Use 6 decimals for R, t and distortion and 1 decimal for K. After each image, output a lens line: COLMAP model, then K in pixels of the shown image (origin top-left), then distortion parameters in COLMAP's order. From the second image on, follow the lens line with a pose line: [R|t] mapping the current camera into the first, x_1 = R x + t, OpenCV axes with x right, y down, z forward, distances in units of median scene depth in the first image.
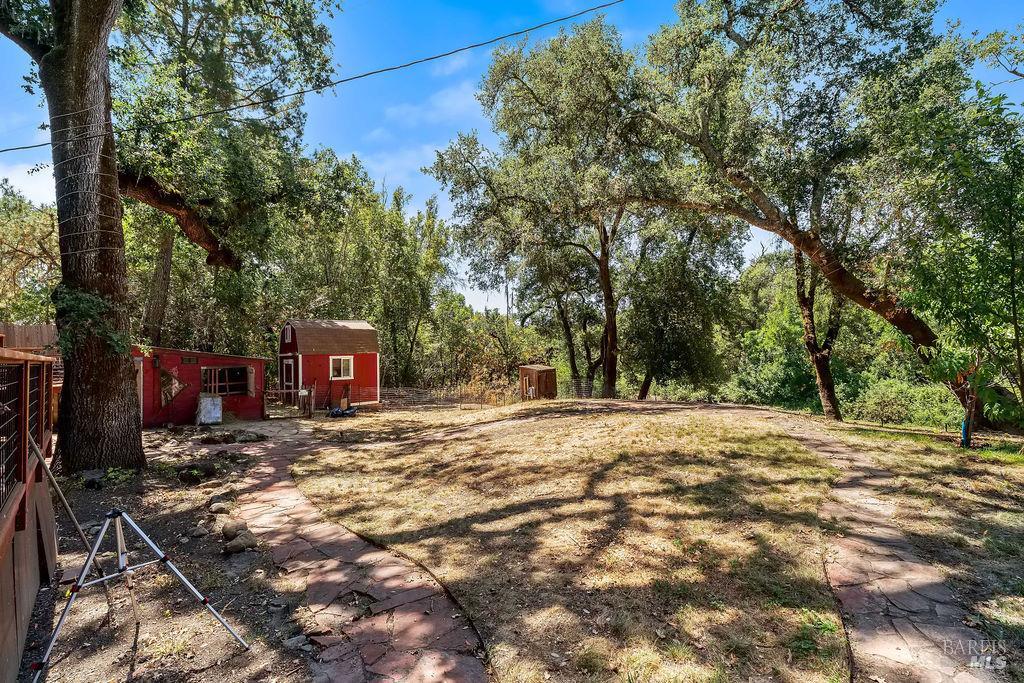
lens RADIAL K [[459.4, 0, 512.0], [0, 459.4, 341.5], [0, 0, 1]] dist [-0.008023, 0.001299]
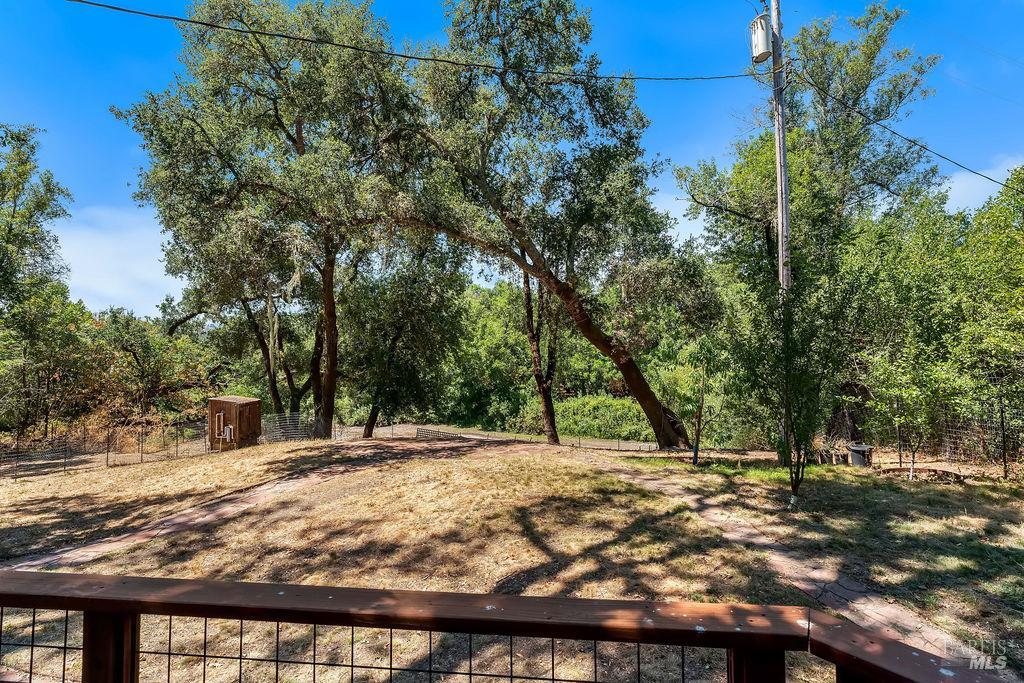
lens RADIAL K [[515.9, 0, 512.0], [0, 515.9, 341.5], [0, 0, 1]] dist [-0.003166, -0.000906]
pose [[0.769431, 0.042861, 0.637290, -0.105563], [-0.027505, 0.999044, -0.033983, -0.015564], [-0.638138, 0.008619, 0.769874, 0.030448]]
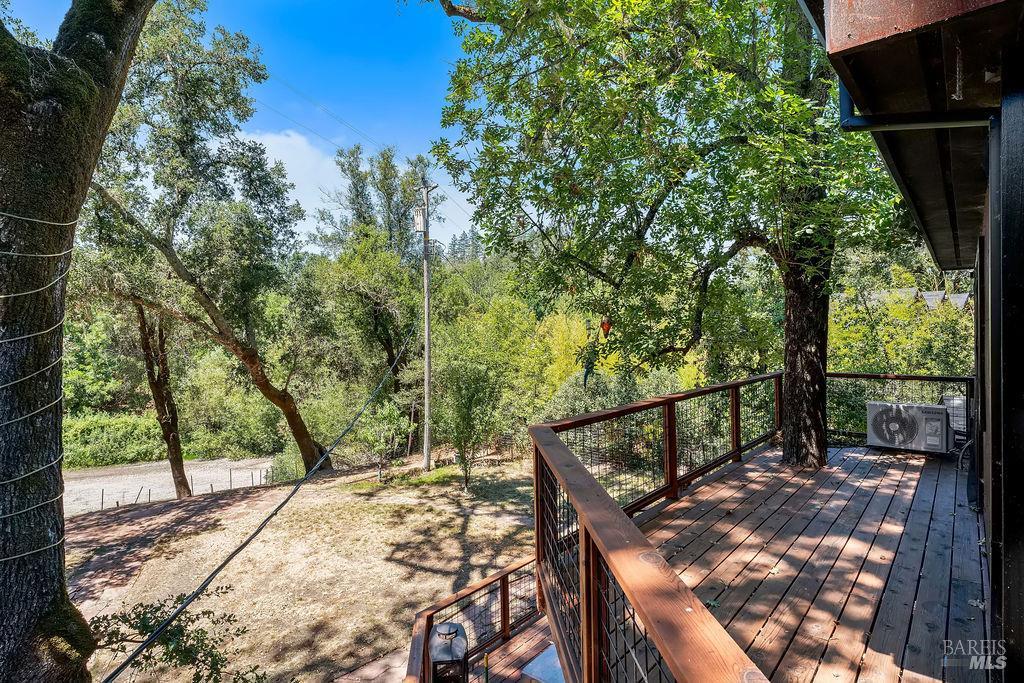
lens RADIAL K [[539.4, 0, 512.0], [0, 539.4, 341.5], [0, 0, 1]] dist [-0.003287, 0.000030]
pose [[-0.104825, 0.016509, 0.994354, -0.373299], [-0.012956, 0.999755, -0.017964, -0.089245], [-0.994406, -0.014766, -0.104586, 0.148157]]
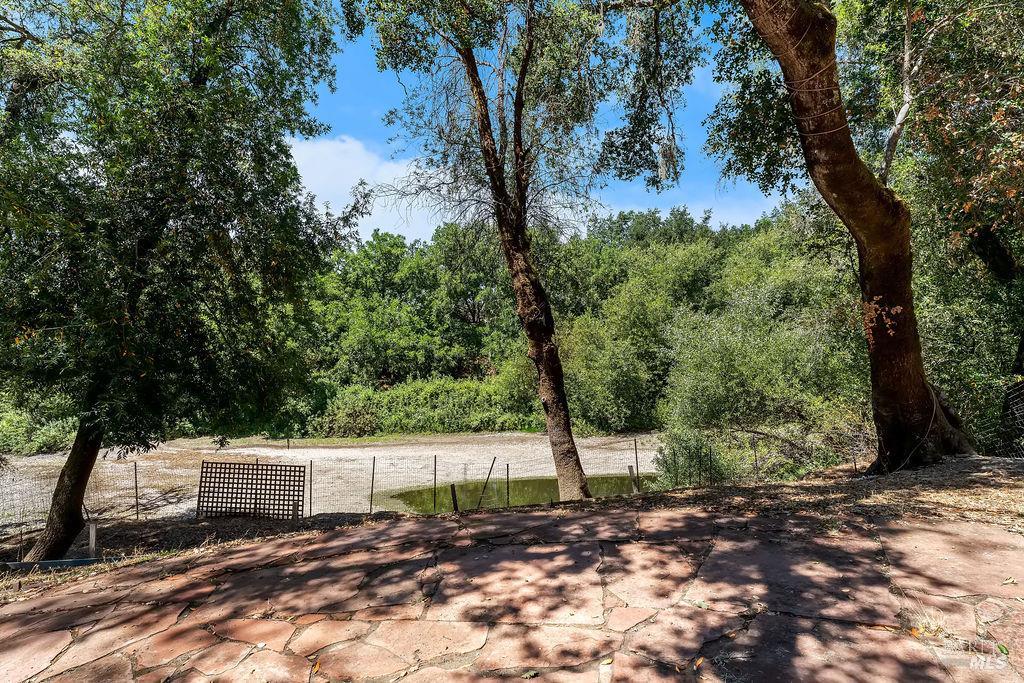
lens RADIAL K [[522.1, 0, 512.0], [0, 522.1, 341.5], [0, 0, 1]] dist [-0.004768, -0.000723]
pose [[0.418628, 0.006376, 0.908135, 0.048483], [0.011803, 0.999853, -0.012461, 0.017738], [-0.908081, 0.015935, 0.418491, 0.386432]]
